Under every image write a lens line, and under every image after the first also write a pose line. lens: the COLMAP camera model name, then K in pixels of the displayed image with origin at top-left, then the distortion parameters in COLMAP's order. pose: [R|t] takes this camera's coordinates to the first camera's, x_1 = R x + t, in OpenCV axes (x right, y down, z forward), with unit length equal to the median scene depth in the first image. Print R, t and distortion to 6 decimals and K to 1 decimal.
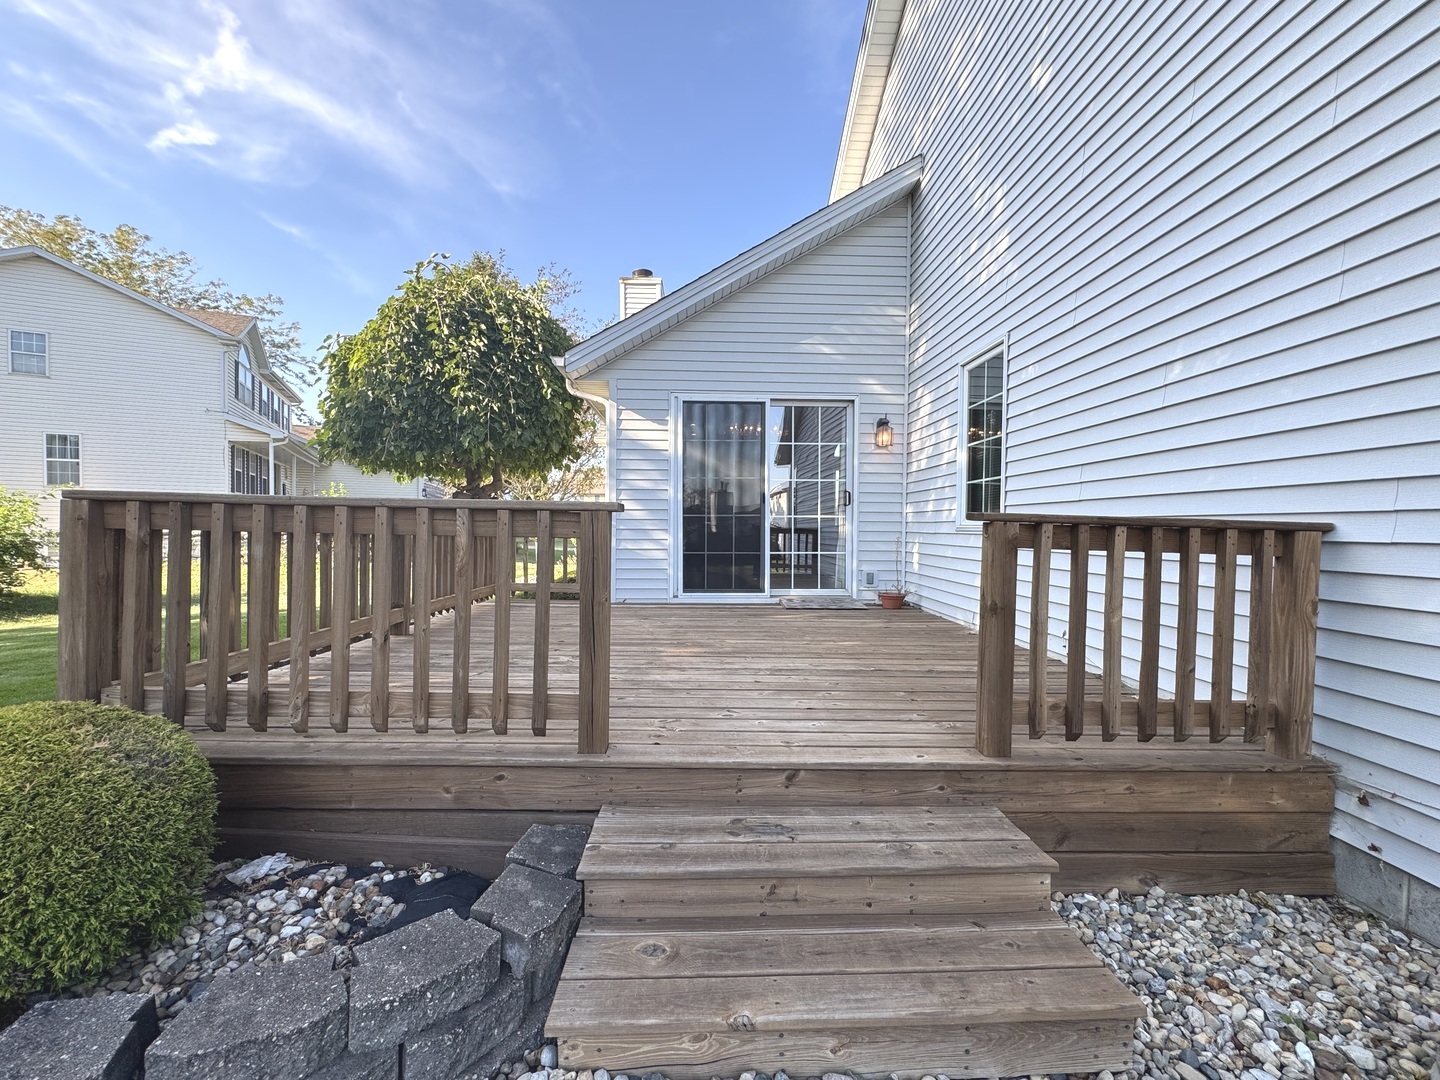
lens RADIAL K [[599.2, 0, 726.5], [0, 599.2, 541.6], [0, 0, 1]] dist [-0.004206, 0.000482]
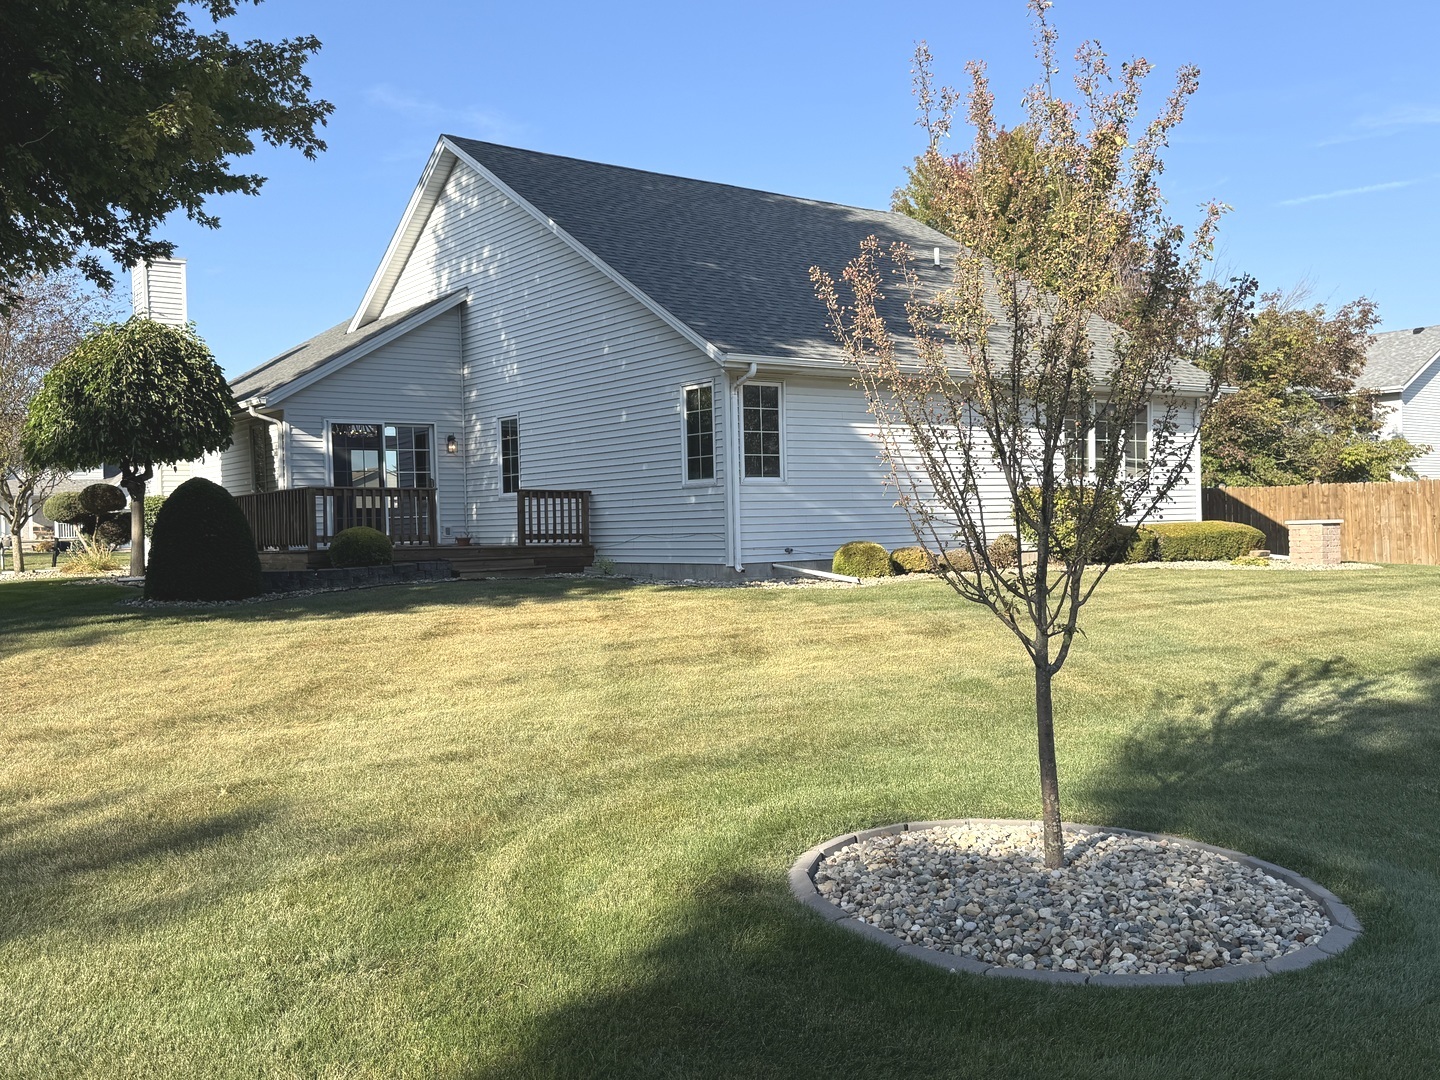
lens RADIAL K [[1358.0, 0, 728.6], [0, 1358.0, 545.9], [0, 0, 1]] dist [0.117559, 0.000000]
pose [[0.831113, -0.035030, 0.554999, -1.511173], [0.044359, 0.999010, -0.003374, 0.186364], [-0.554331, 0.027423, 0.831844, -3.212877]]
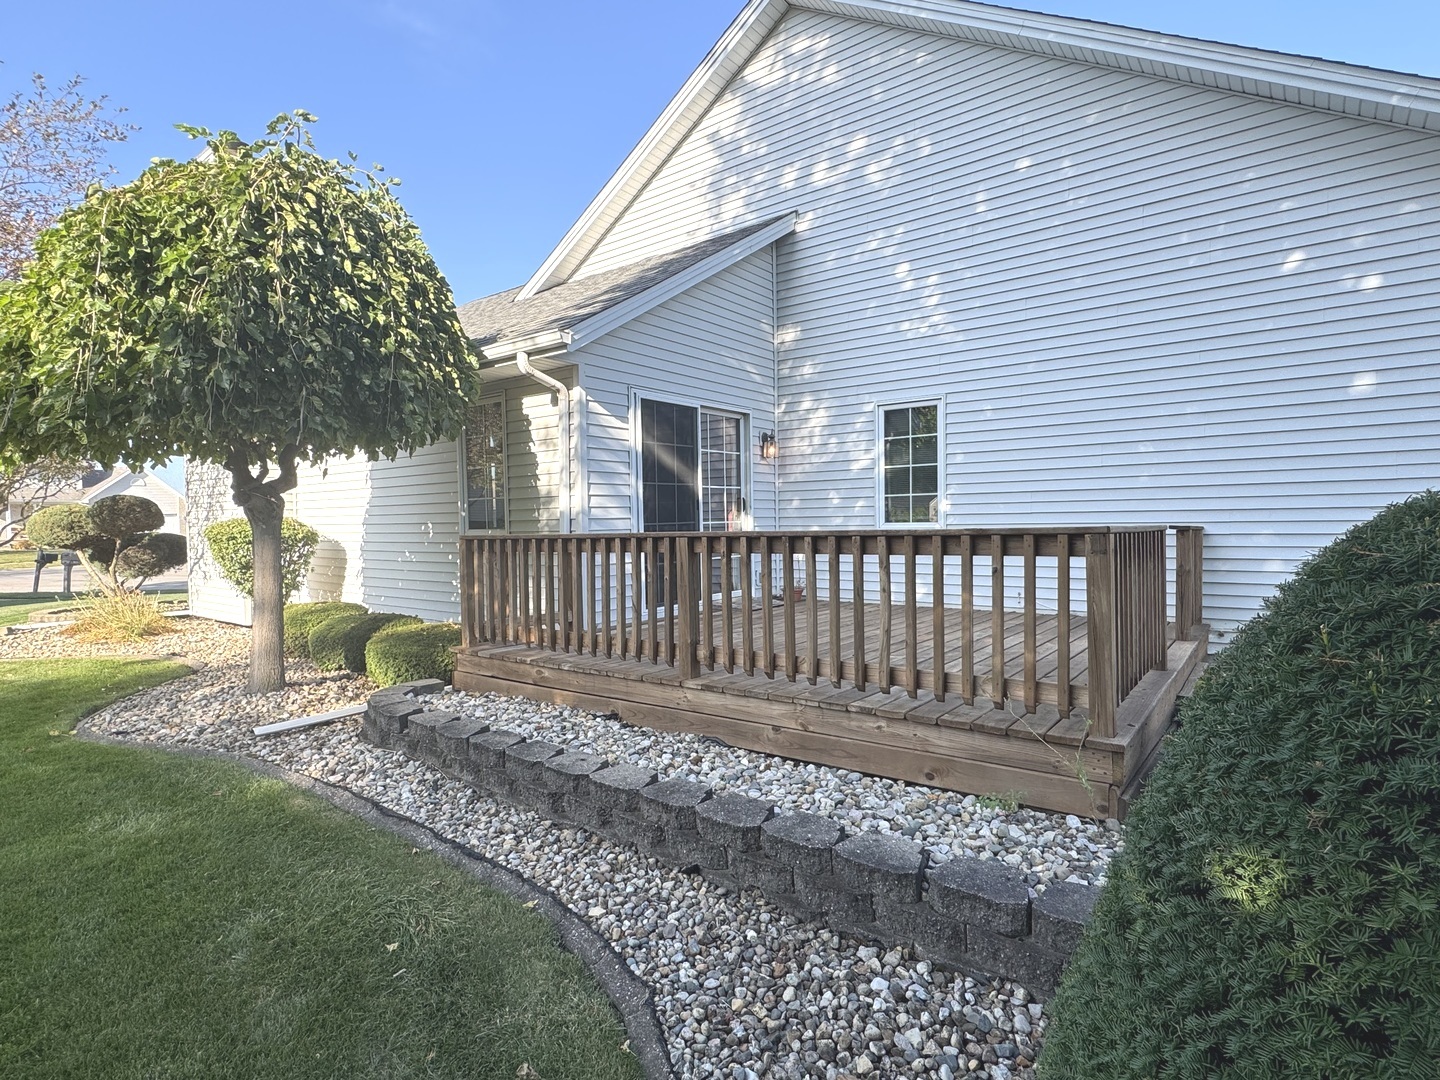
lens RADIAL K [[744.3, 0, 722.5], [0, 744.3, 525.2], [0, 0, 1]] dist [0.031687, 0.002287]
pose [[0.641935, -0.022184, 0.766438, -1.054846], [0.037097, 0.999309, -0.002146, -0.041284], [-0.765861, 0.029810, 0.642314, 0.216195]]
